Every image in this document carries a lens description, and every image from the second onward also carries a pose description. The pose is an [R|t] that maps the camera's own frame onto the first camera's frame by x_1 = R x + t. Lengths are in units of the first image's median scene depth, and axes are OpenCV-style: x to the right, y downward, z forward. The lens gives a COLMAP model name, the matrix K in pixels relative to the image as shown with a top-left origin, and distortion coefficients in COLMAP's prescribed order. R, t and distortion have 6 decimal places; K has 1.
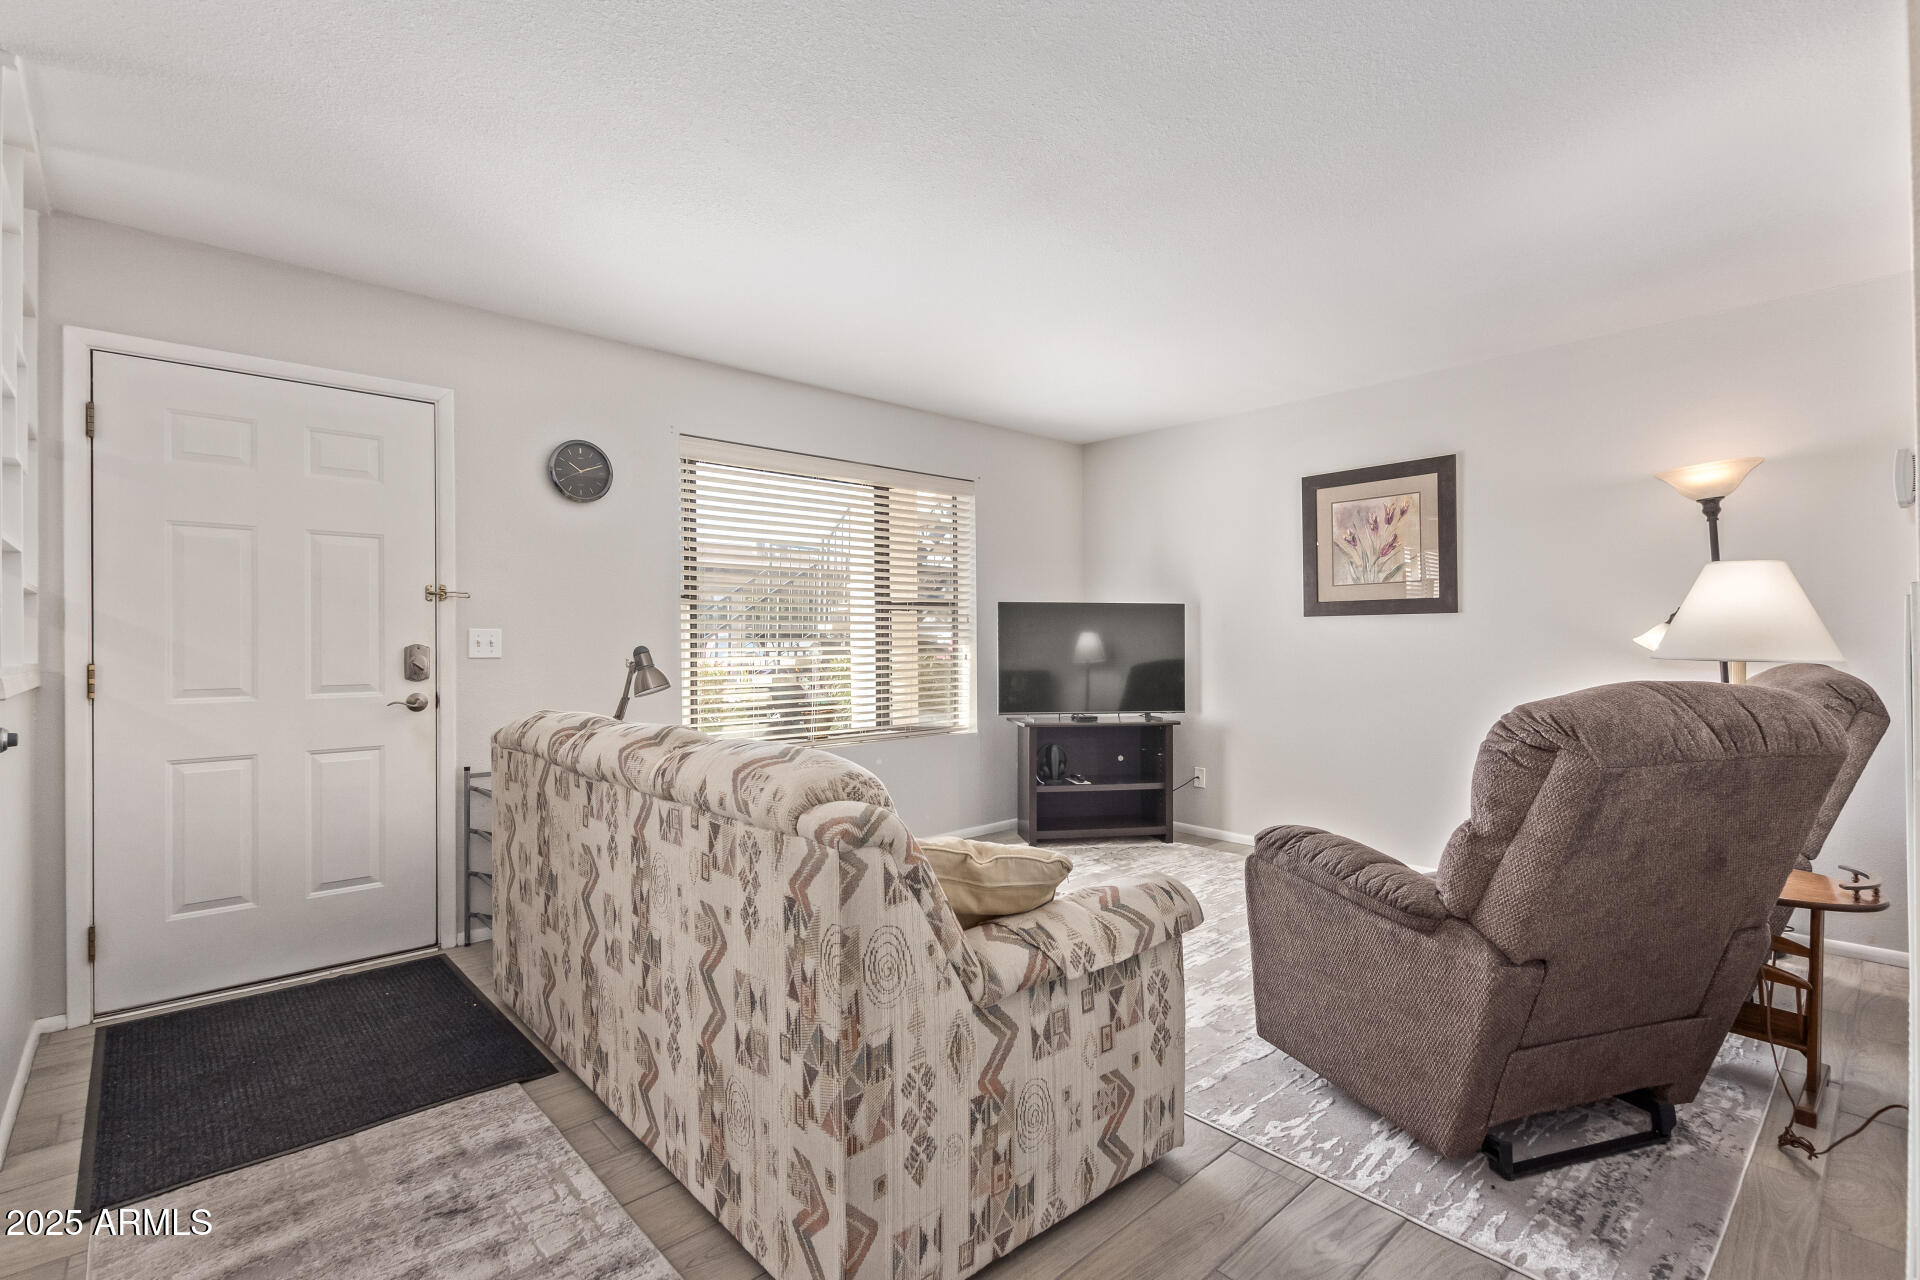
lens RADIAL K [[877.9, 0, 950.5], [0, 877.9, 633.9], [0, 0, 1]] dist [0.012073, -0.005636]
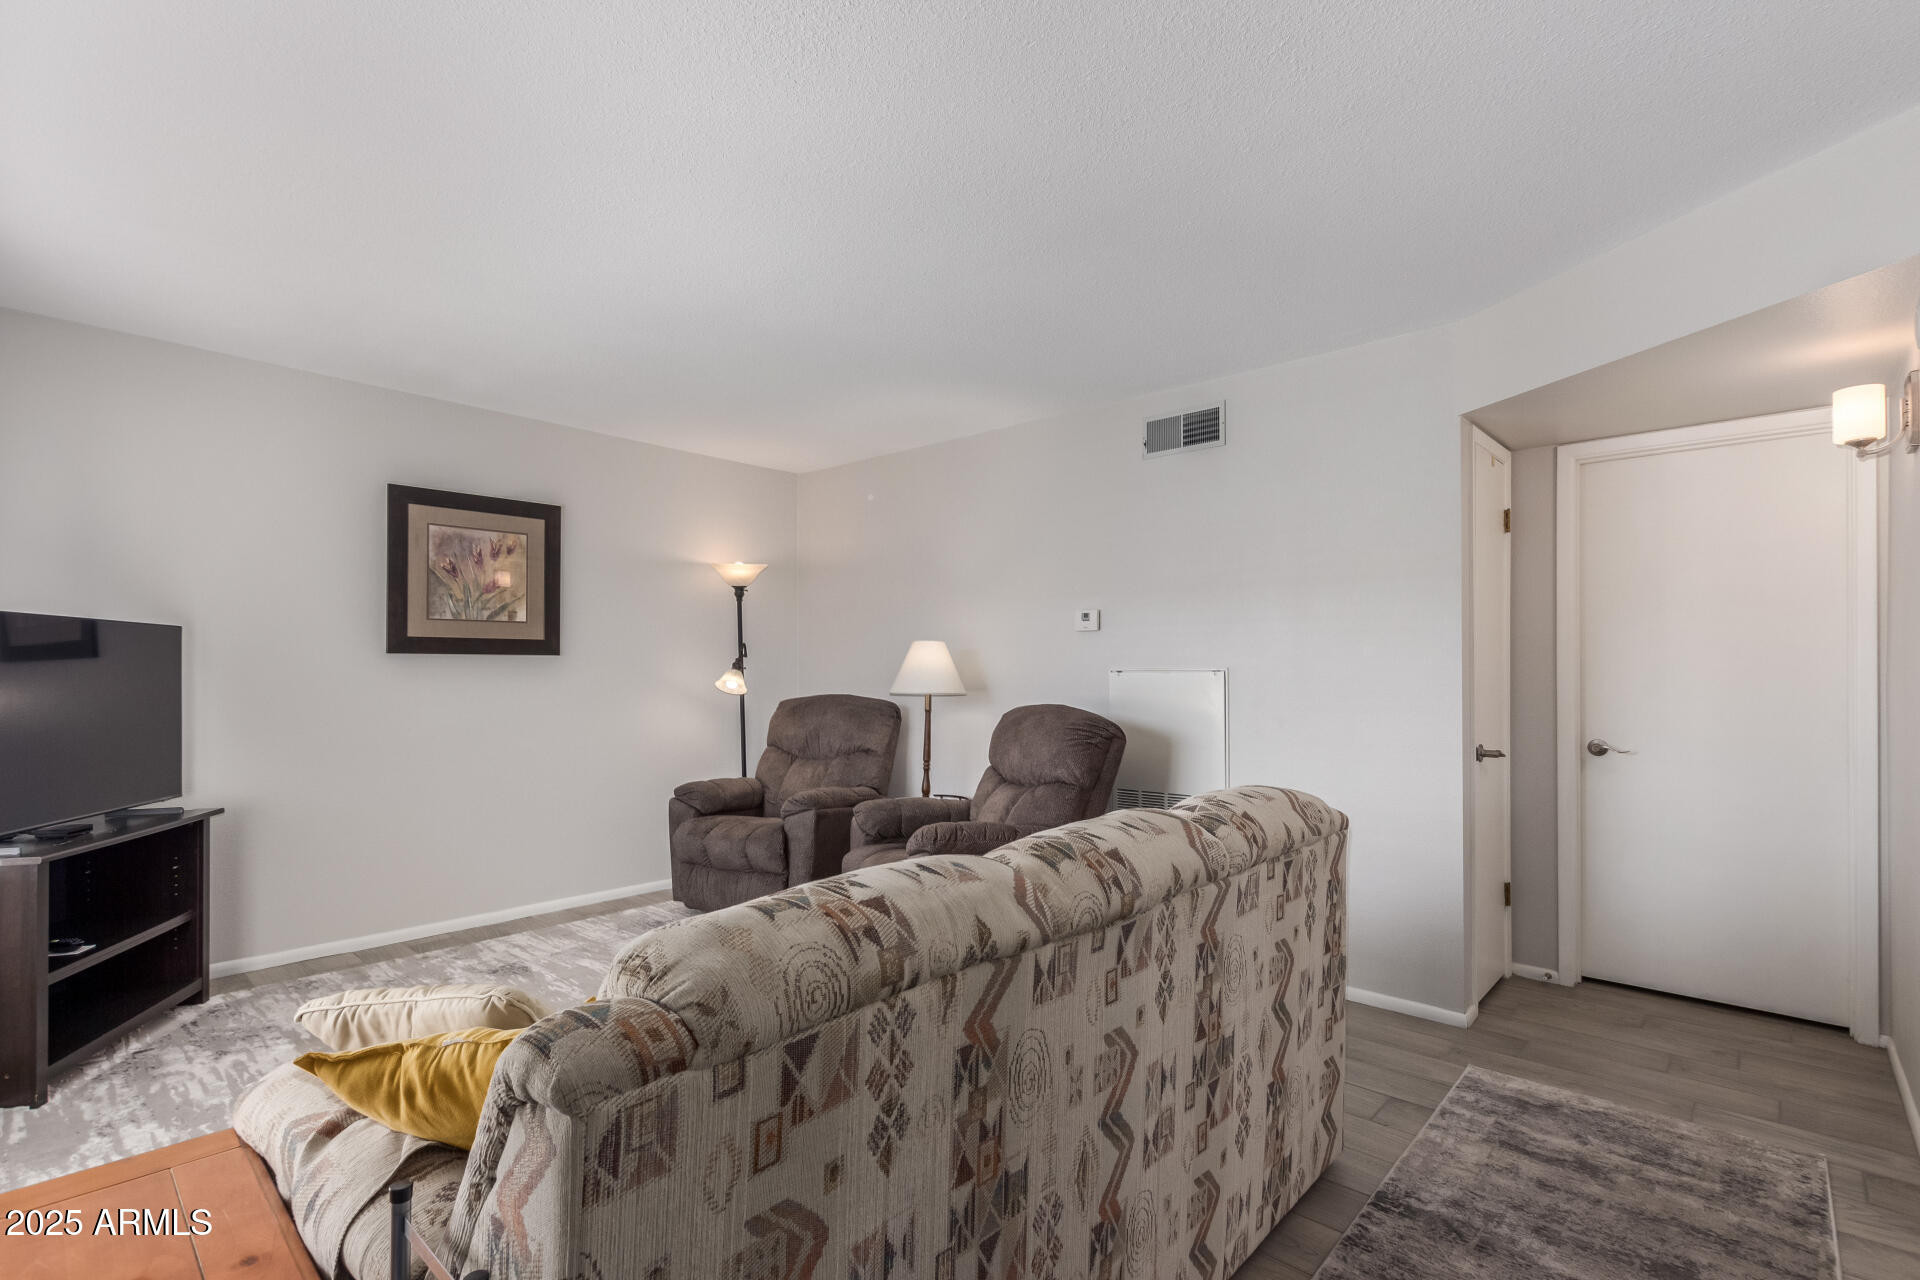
lens RADIAL K [[877.9, 0, 952.1], [0, 877.9, 658.1], [0, 0, 1]] dist [0.012073, -0.005636]
pose [[-0.106305, 0.012854, 0.994250, -0.513093], [-0.010475, 0.999846, -0.014046, -0.009562], [-0.994278, -0.011908, -0.106154, 0.608375]]
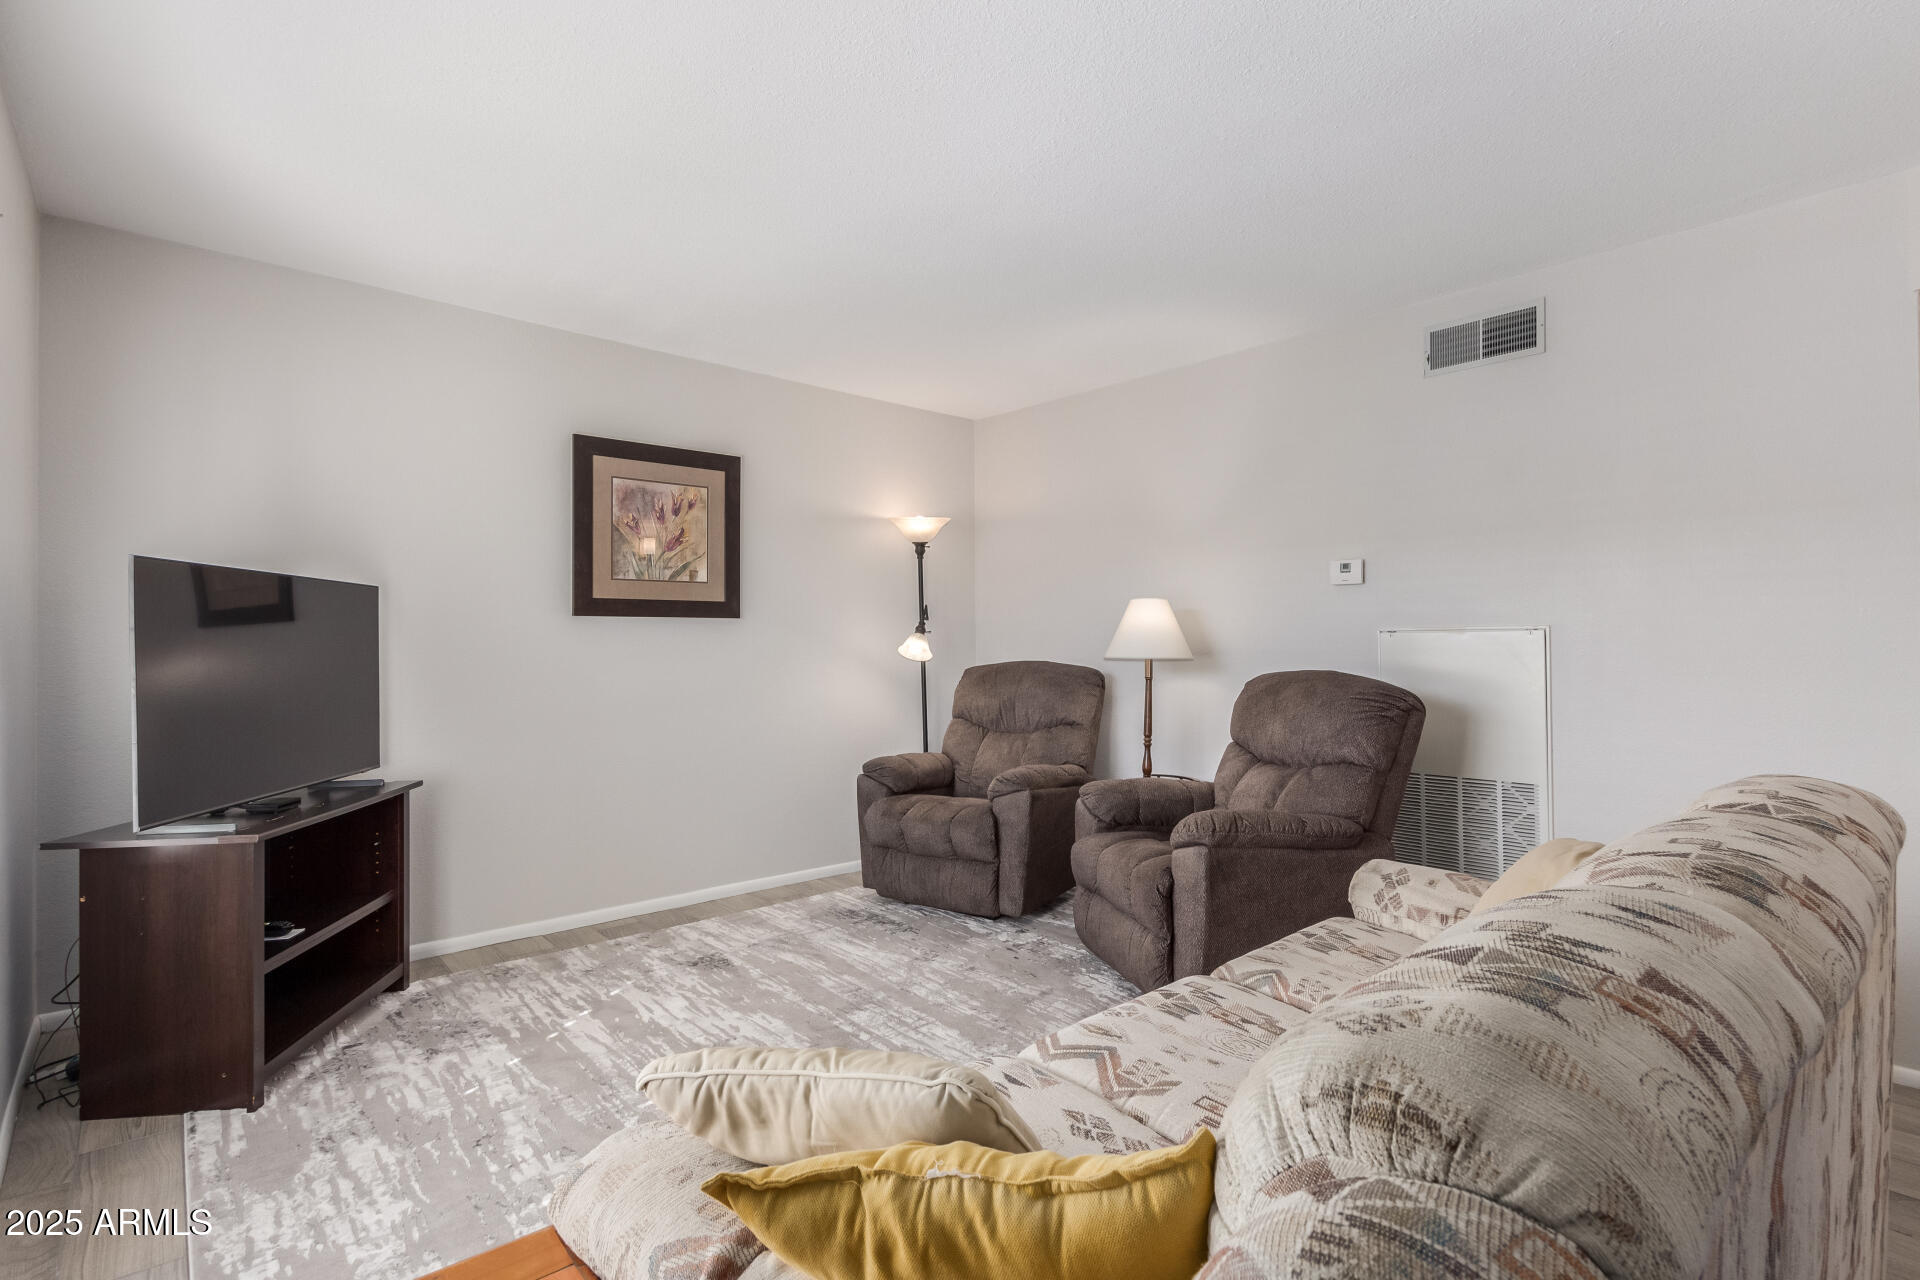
lens RADIAL K [[877.9, 0, 932.0], [0, 877.9, 632.8], [0, 0, 1]] dist [0.012073, -0.005636]
pose [[0.004254, 0.012043, 0.999918, -0.392000], [-0.006497, 0.999907, -0.012015, 0.002928], [-0.999970, -0.006445, 0.004332, 0.741809]]
